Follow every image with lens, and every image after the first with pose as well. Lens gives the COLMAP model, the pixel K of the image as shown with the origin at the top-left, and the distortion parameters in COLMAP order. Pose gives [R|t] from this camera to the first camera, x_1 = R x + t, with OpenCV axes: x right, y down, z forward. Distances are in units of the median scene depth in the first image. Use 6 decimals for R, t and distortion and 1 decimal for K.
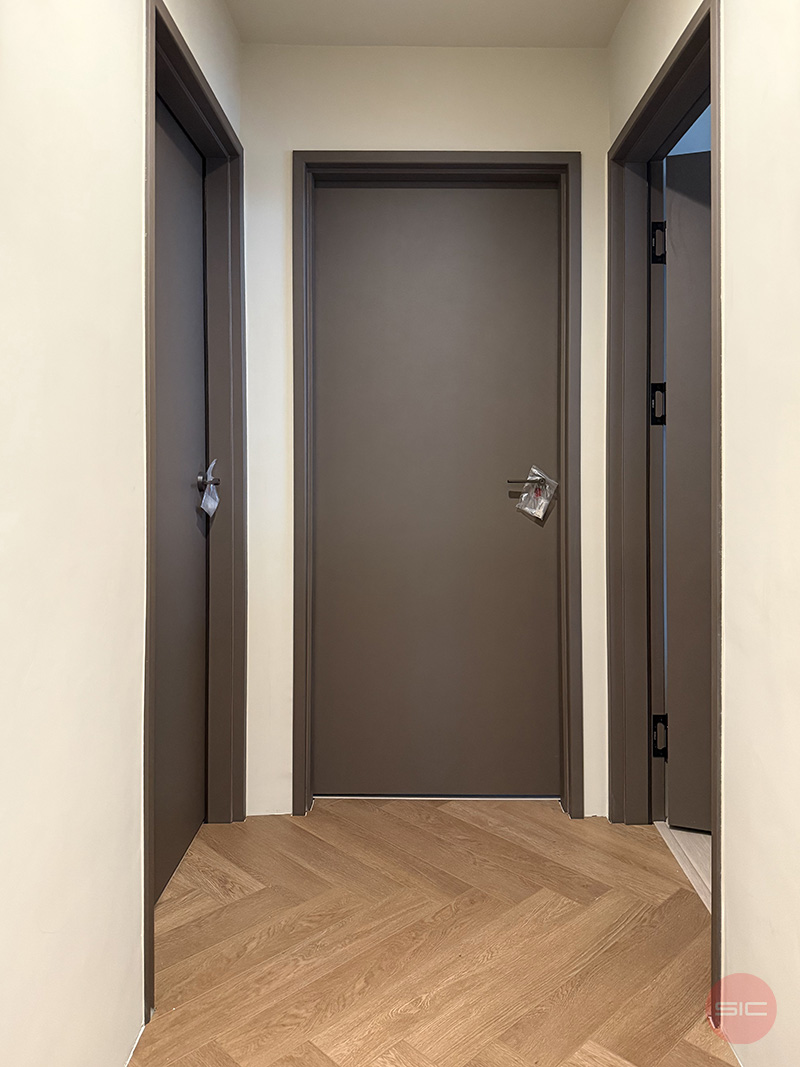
lens RADIAL K [[711.7, 0, 431.7], [0, 711.7, 484.5], [0, 0, 1]] dist [-0.025495, -0.007414]
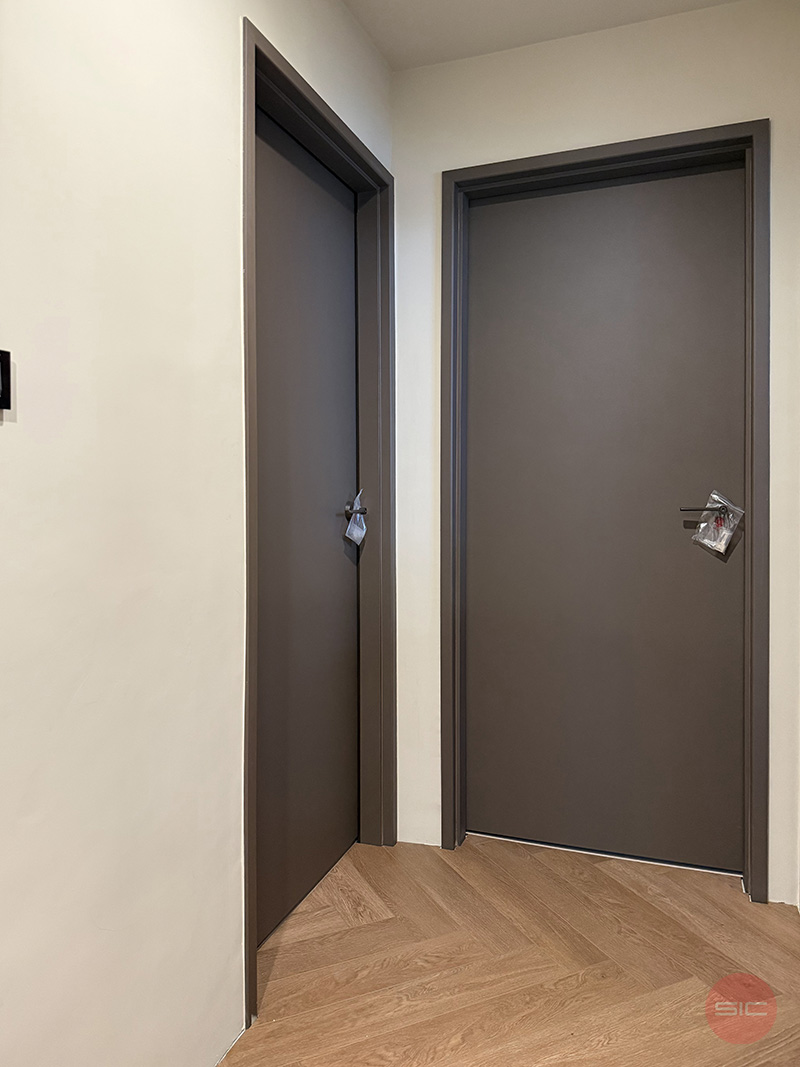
lens RADIAL K [[711.7, 0, 393.6], [0, 711.7, 526.4], [0, 0, 1]] dist [-0.025495, -0.007414]
pose [[0.936399, 0.003333, -0.350922, 0.096597], [0.002101, 0.999884, 0.015105, 0.003002], [0.350932, -0.014882, 0.936283, 0.061139]]
